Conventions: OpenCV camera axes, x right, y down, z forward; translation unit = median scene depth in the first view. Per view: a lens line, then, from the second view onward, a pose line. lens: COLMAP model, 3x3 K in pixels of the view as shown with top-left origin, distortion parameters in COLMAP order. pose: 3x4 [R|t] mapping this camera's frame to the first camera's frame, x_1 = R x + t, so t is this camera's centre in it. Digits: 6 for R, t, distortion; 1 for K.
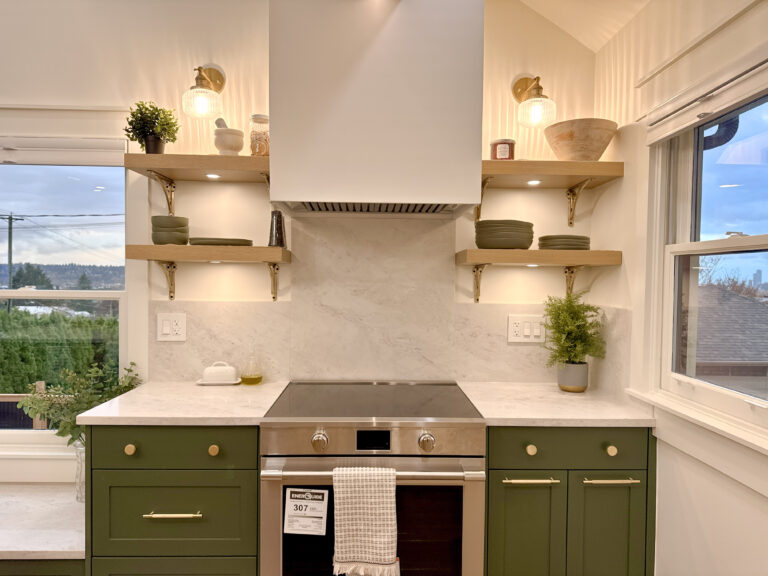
lens RADIAL K [[544.1, 0, 385.5], [0, 544.1, 290.8], [0, 0, 1]] dist [0.066584, -0.004275]
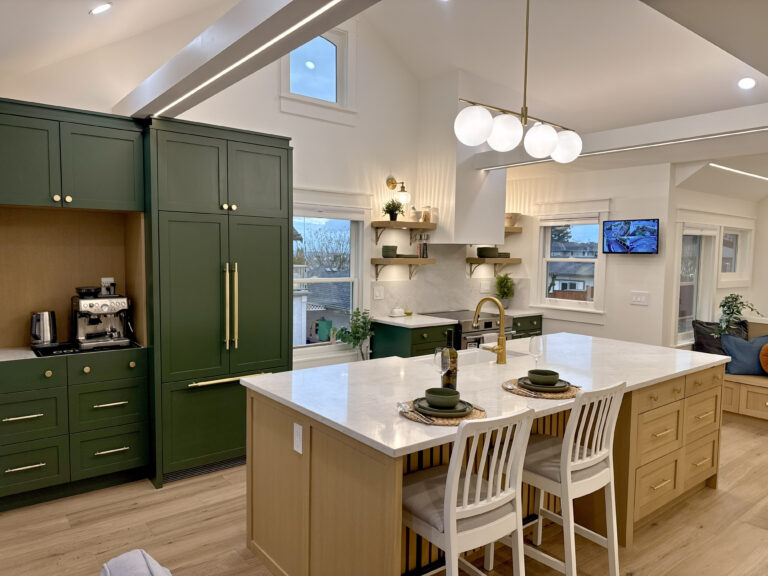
lens RADIAL K [[544.1, 0, 378.8], [0, 544.1, 293.1], [0, 0, 1]] dist [0.066584, -0.004275]
pose [[0.807289, -0.051250, 0.587927, -1.779236], [0.007542, 0.997037, 0.076556, -0.110194], [-0.590109, -0.057369, 0.805283, -0.832475]]
